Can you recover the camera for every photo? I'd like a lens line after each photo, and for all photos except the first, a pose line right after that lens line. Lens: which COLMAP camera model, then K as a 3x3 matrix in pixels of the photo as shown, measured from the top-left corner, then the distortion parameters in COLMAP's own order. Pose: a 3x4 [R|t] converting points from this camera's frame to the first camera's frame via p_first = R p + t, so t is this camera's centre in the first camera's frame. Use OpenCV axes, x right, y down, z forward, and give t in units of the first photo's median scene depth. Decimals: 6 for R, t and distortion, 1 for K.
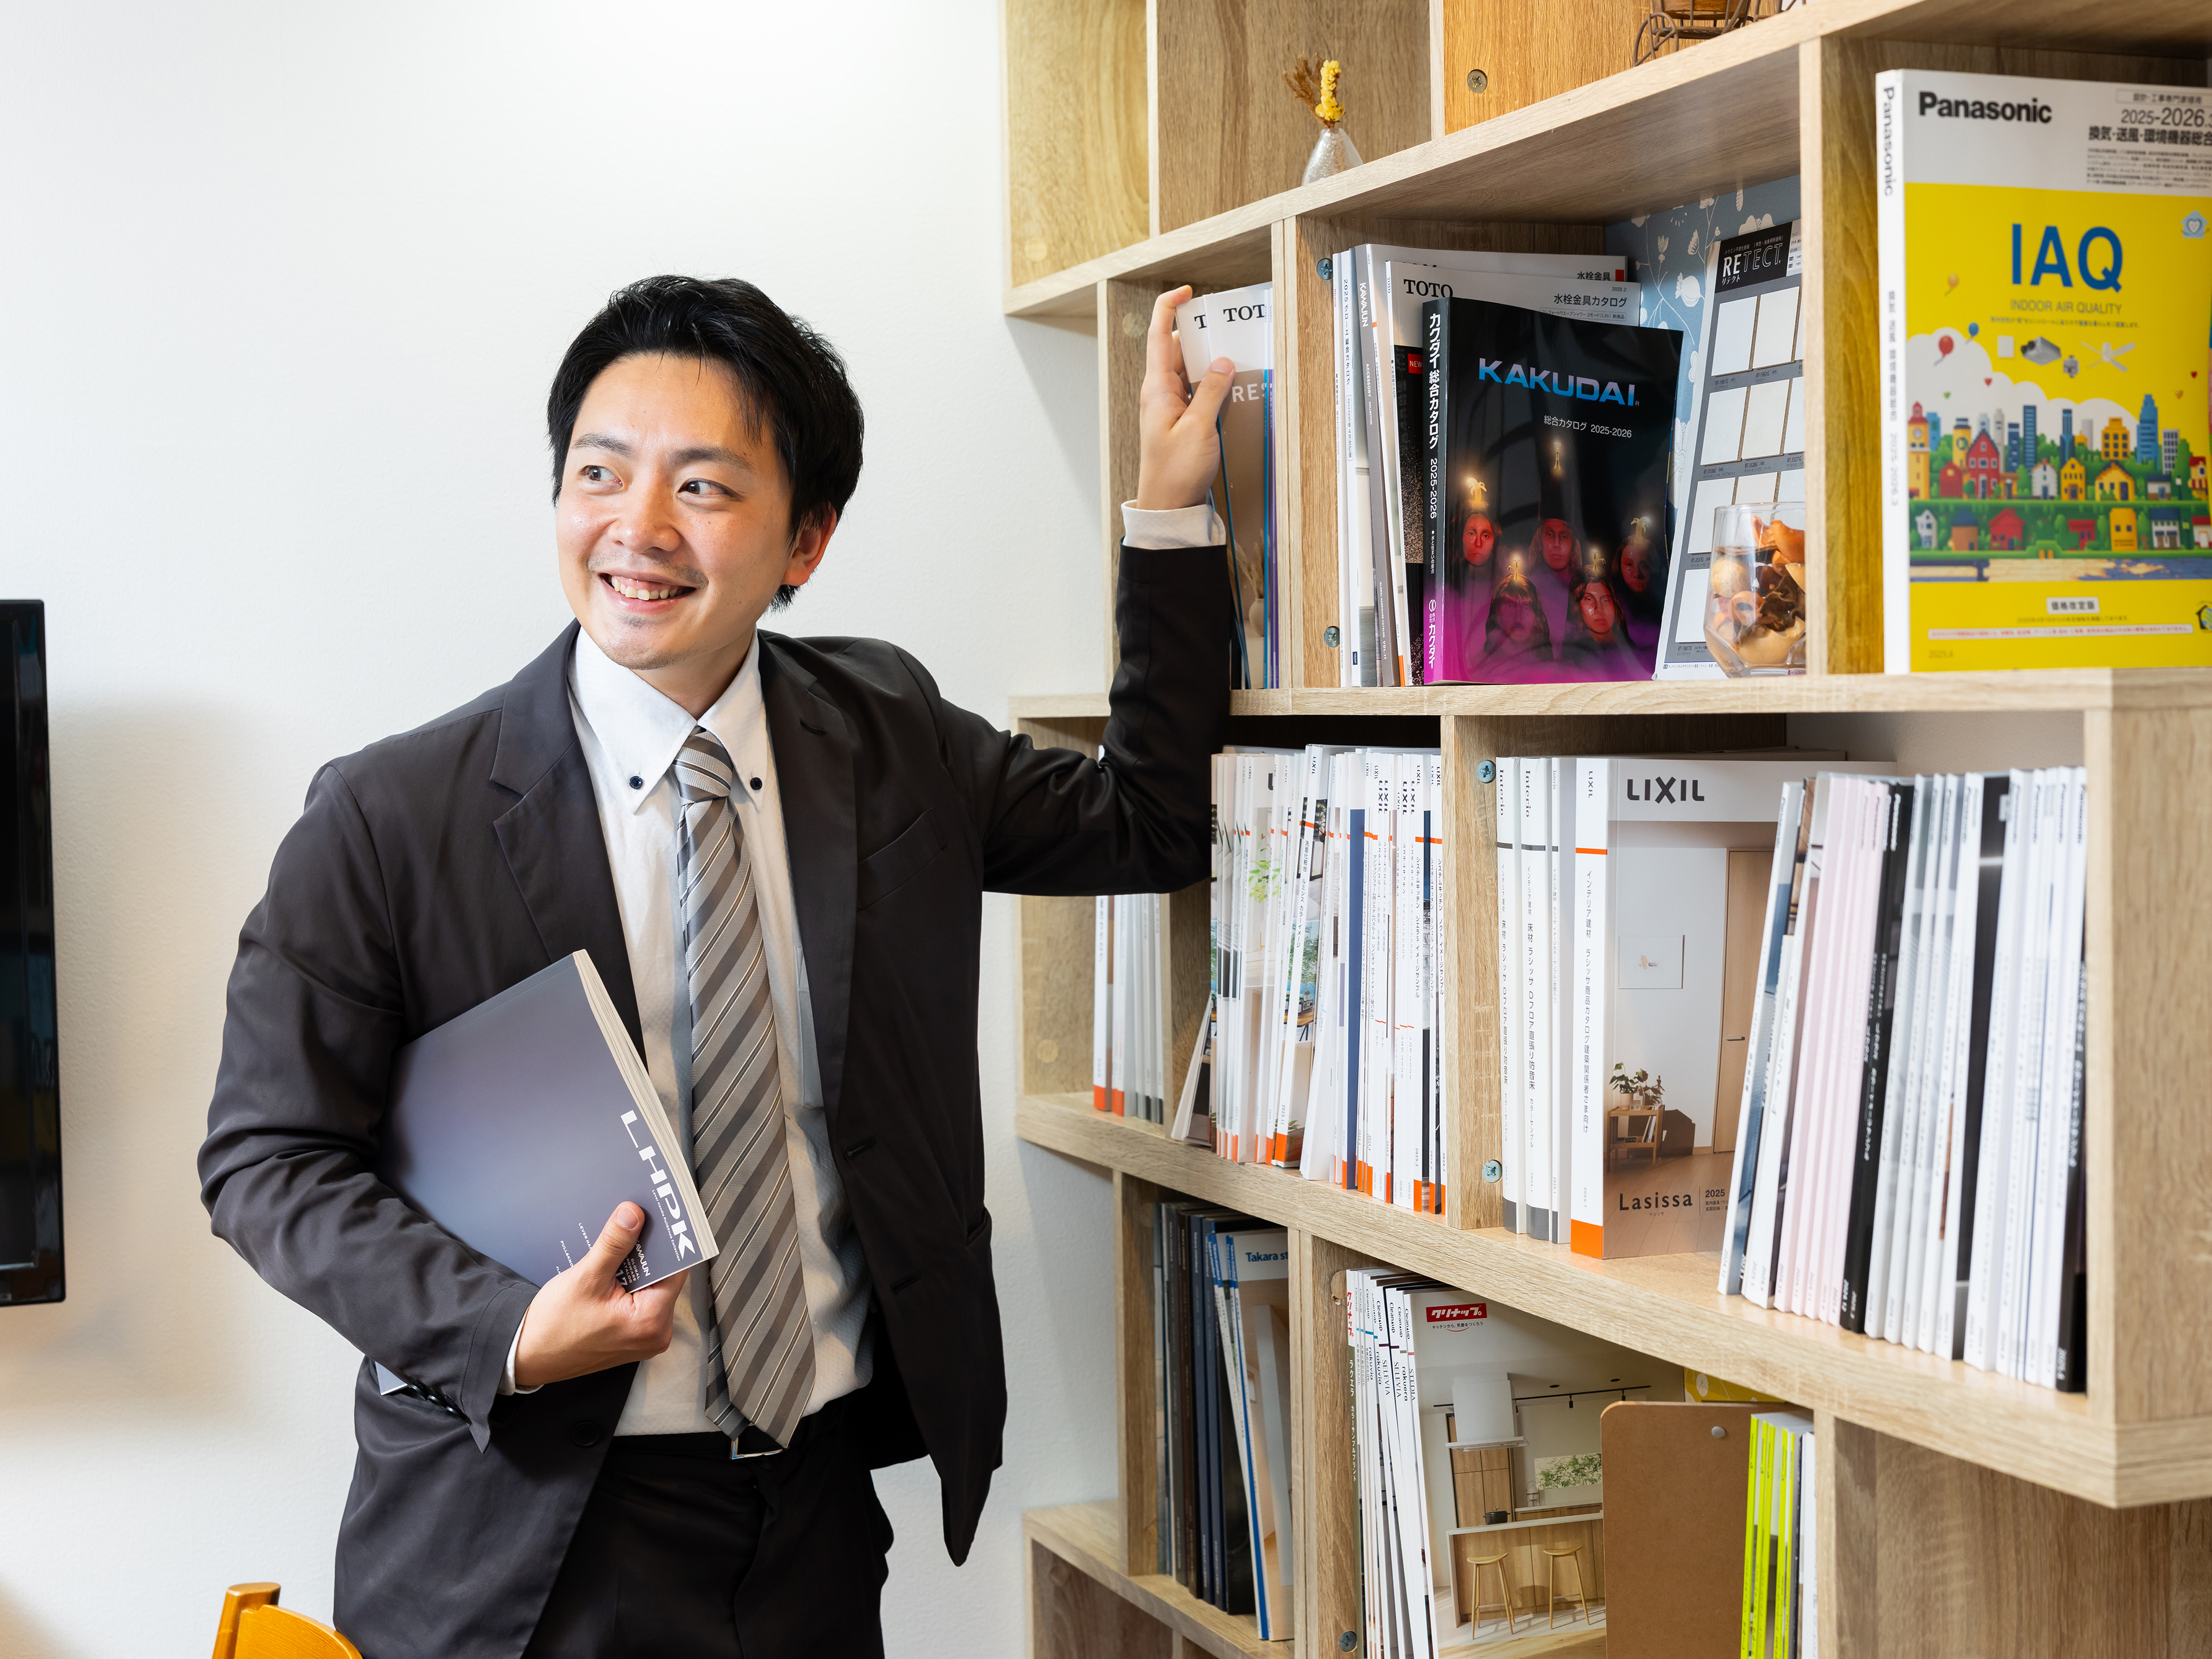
lens RADIAL K [[3484.0, 0, 1106.0], [0, 3484.0, 829.5], [0, 0, 1]] dist [-0.027023, -0.031358]
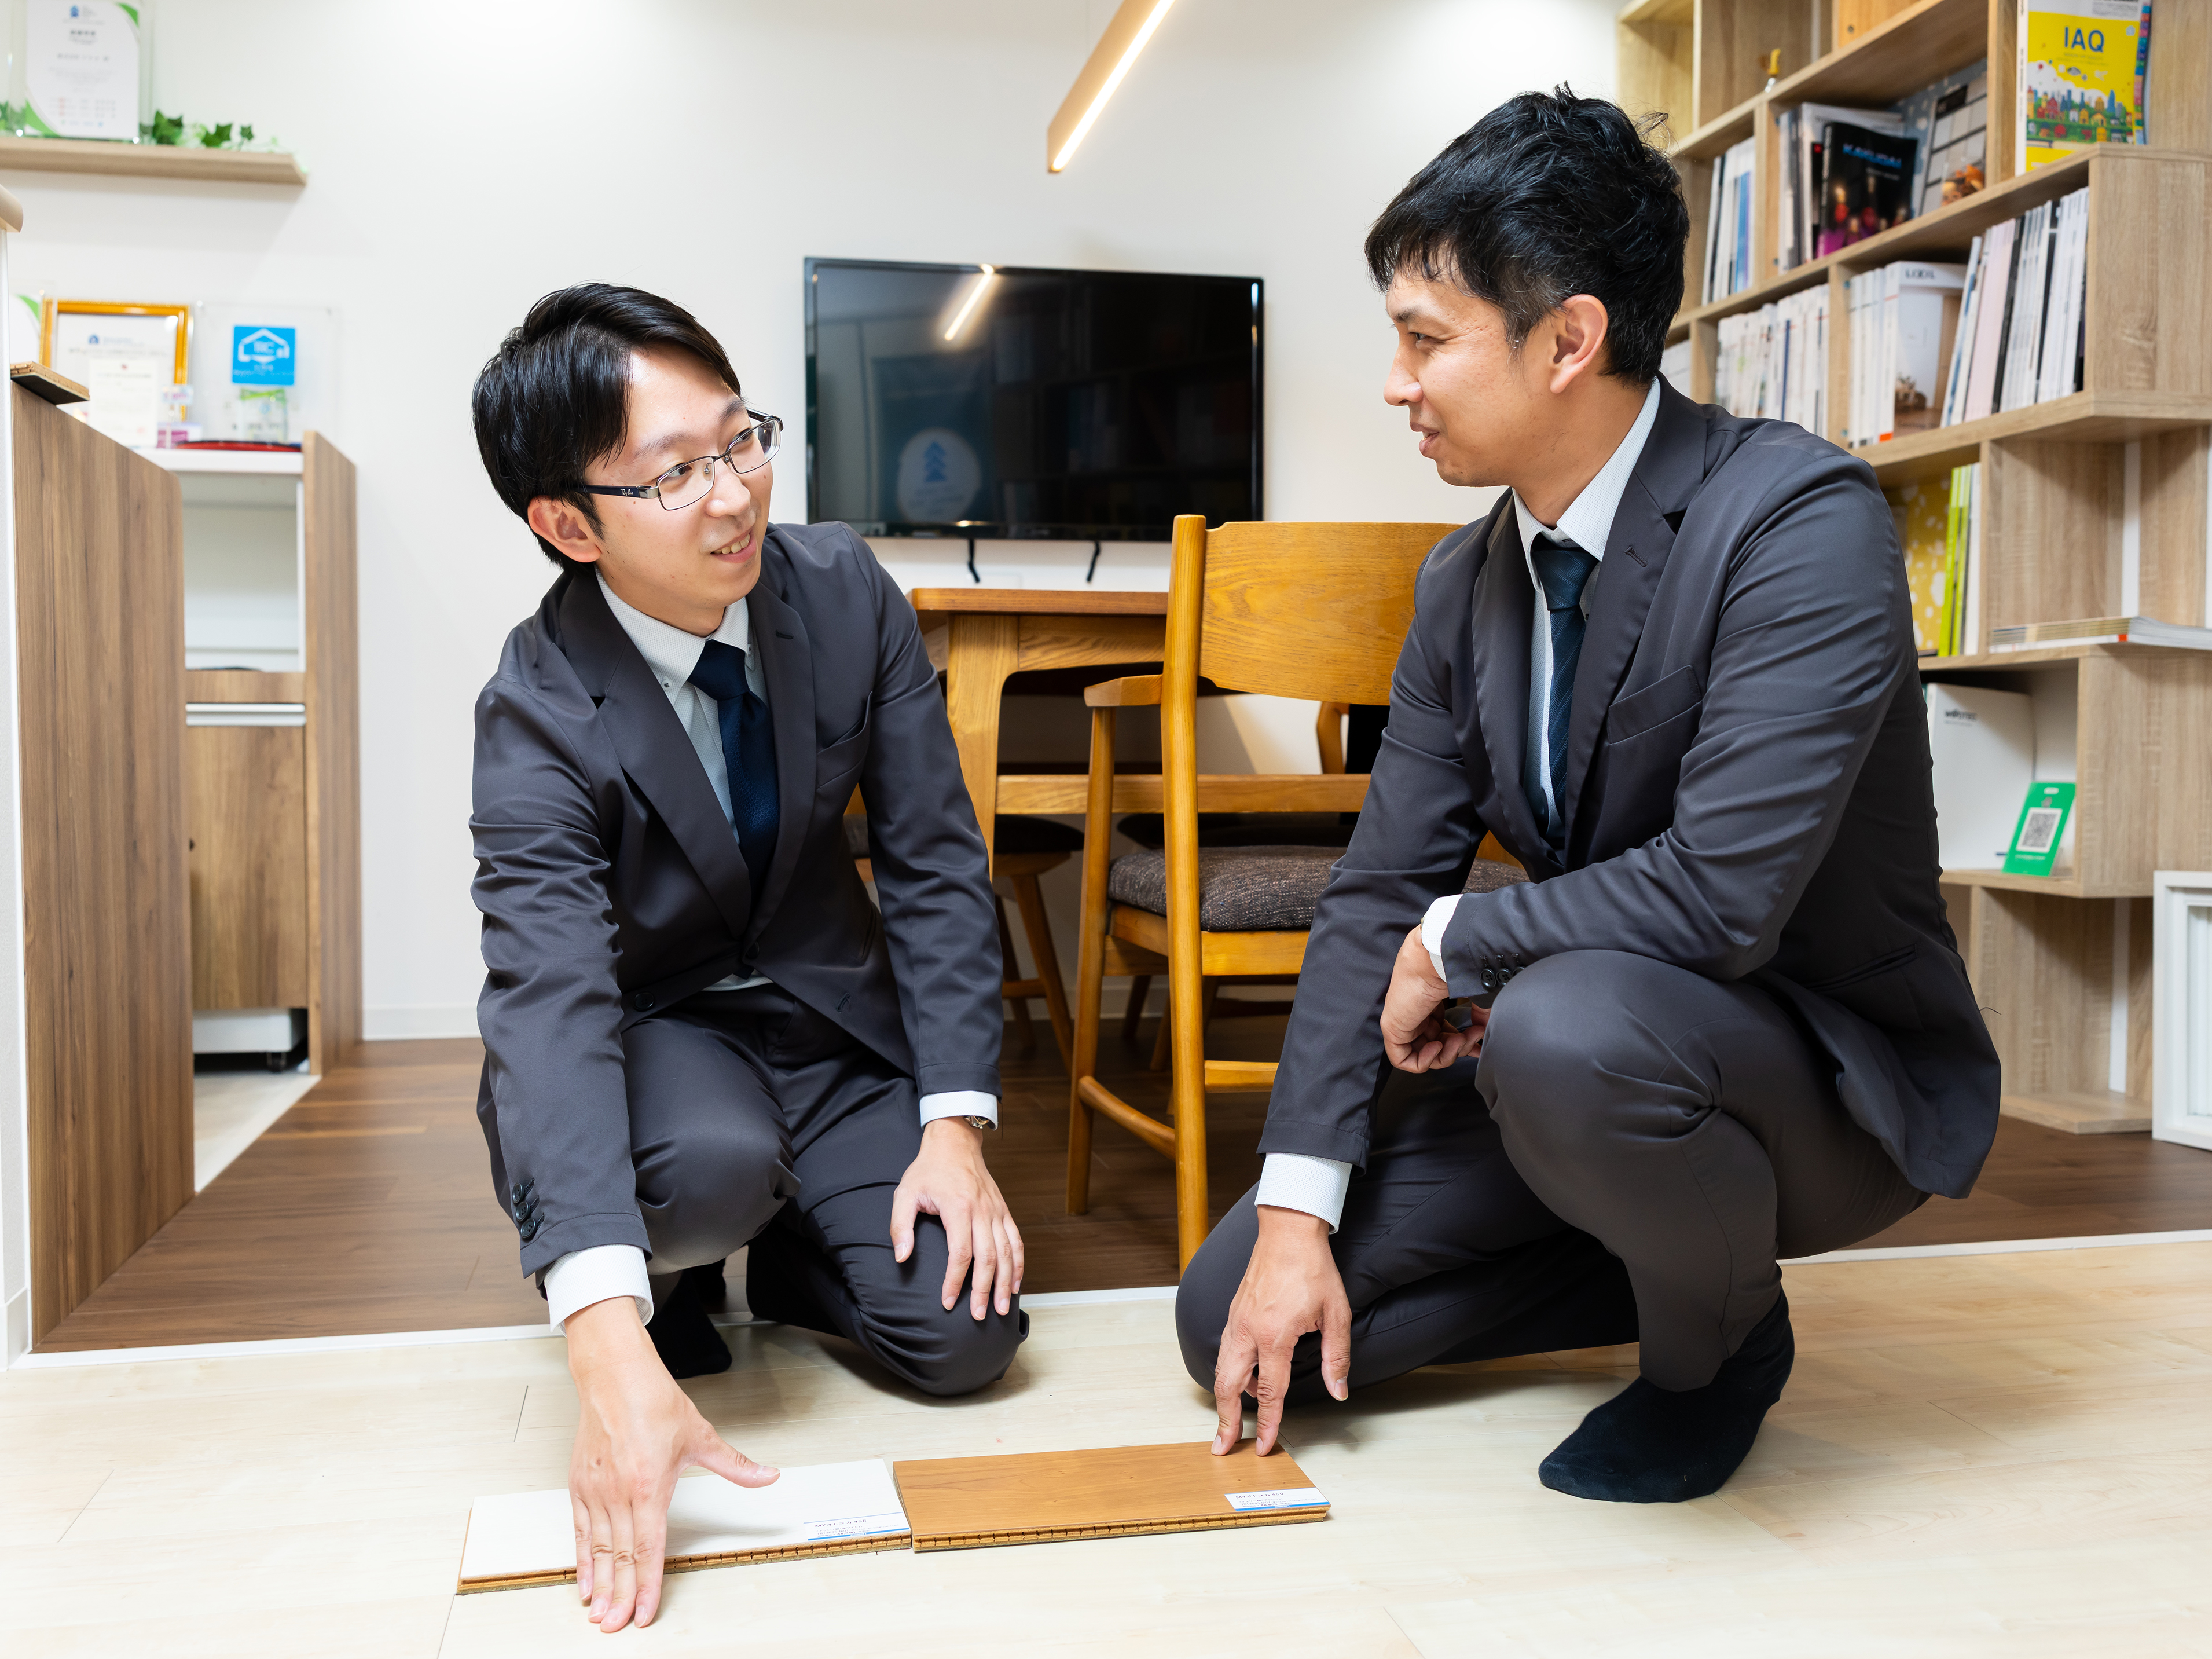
lens RADIAL K [[1984.9, 0, 1106.0], [0, 1984.9, 829.5], [0, 0, 1]] dist [-0.007862, -0.015629]
pose [[0.986683, 0.024129, -0.160856, -0.234654], [-0.019164, 0.999293, 0.032348, 0.426135], [0.161522, -0.028835, 0.986448, -0.735777]]
